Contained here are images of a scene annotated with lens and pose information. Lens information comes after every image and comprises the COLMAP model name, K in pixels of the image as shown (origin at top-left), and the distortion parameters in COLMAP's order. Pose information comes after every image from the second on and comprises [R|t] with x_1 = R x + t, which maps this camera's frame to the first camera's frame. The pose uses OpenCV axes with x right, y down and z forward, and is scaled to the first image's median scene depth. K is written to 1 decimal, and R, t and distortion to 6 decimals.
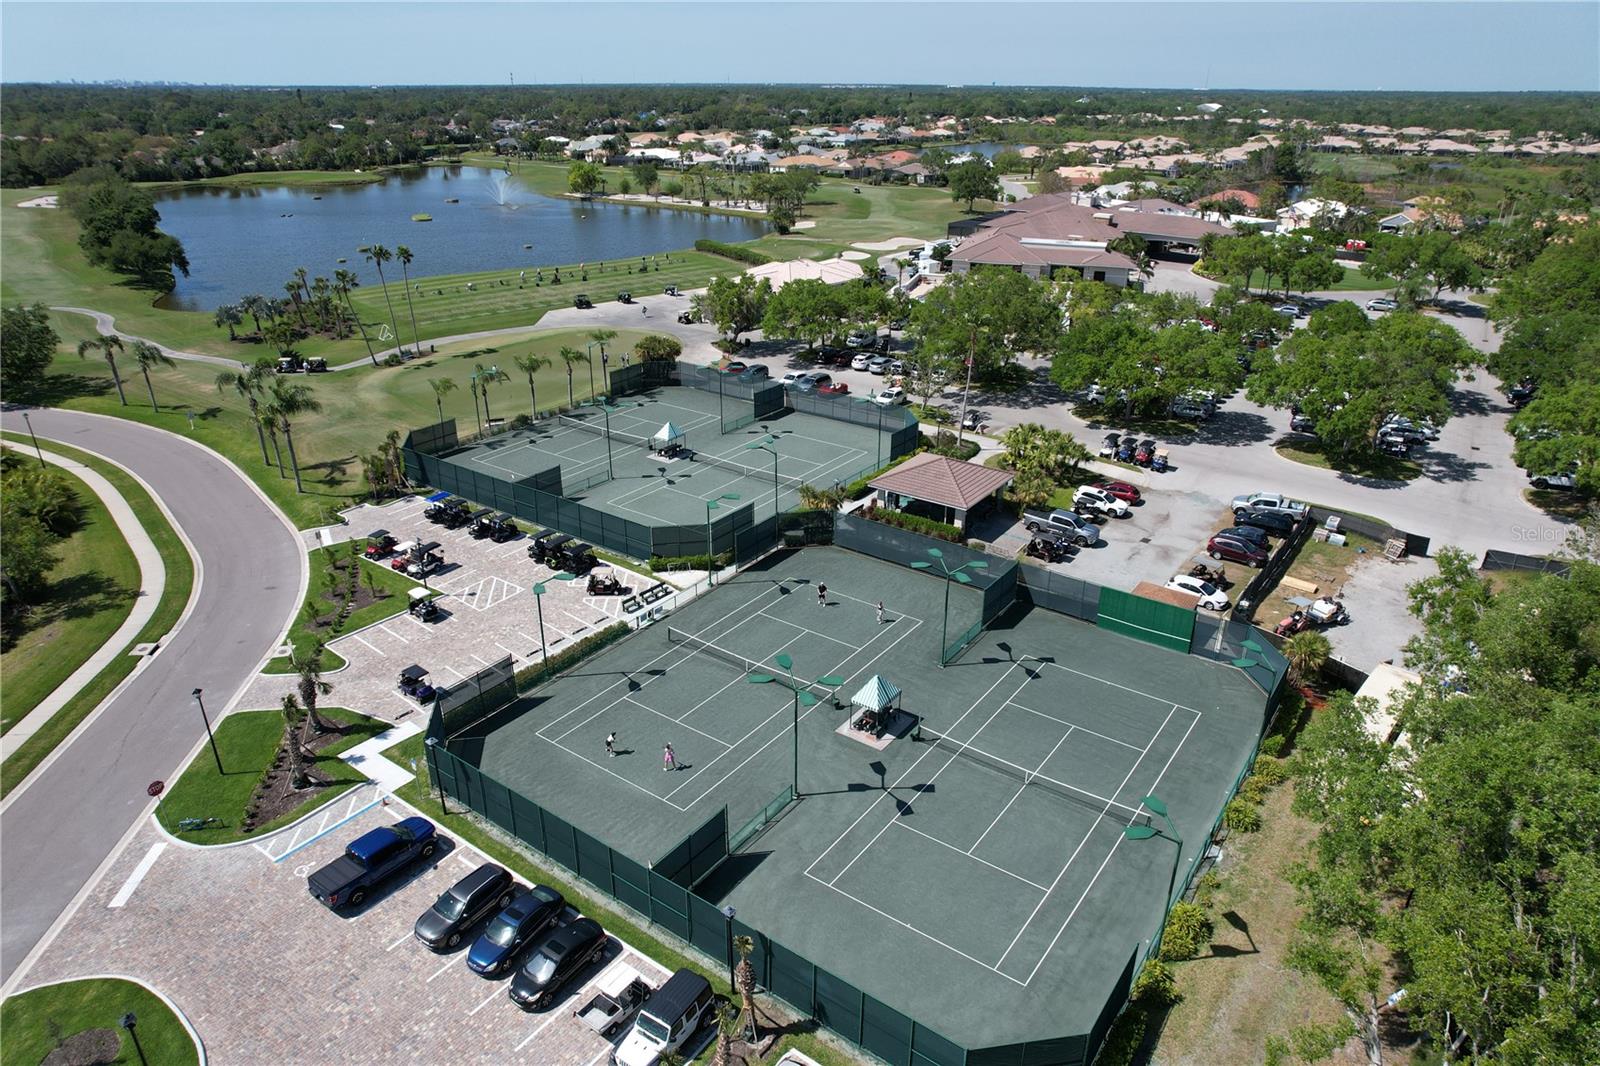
lens RADIAL K [[1022.6, 0, 800.0], [0, 1022.6, 533.0], [0, 0, 1]] dist [-0.079583, 0.066853]
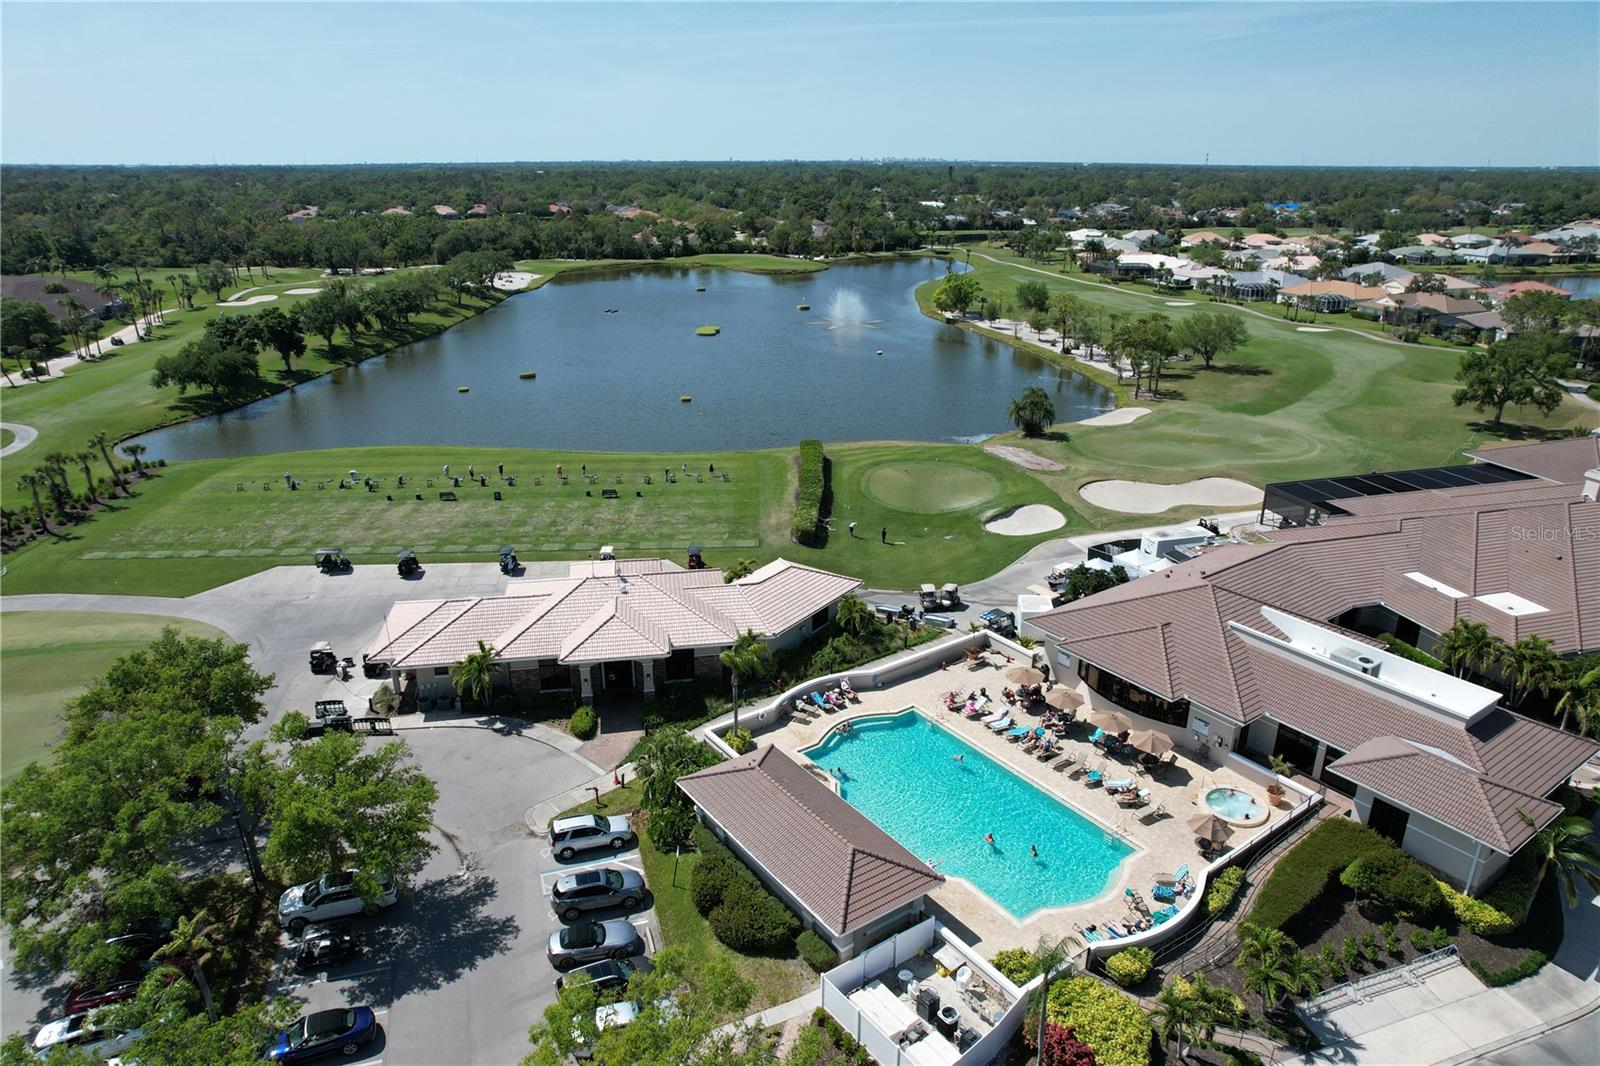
lens RADIAL K [[1022.6, 0, 800.0], [0, 1022.6, 533.0], [0, 0, 1]] dist [-0.079583, 0.066853]
pose [[0.797759, 0.205975, -0.566705, 0.511233], [-0.244101, 0.969710, 0.008827, -0.493802], [0.551357, 0.131291, 0.823874, 1.050826]]
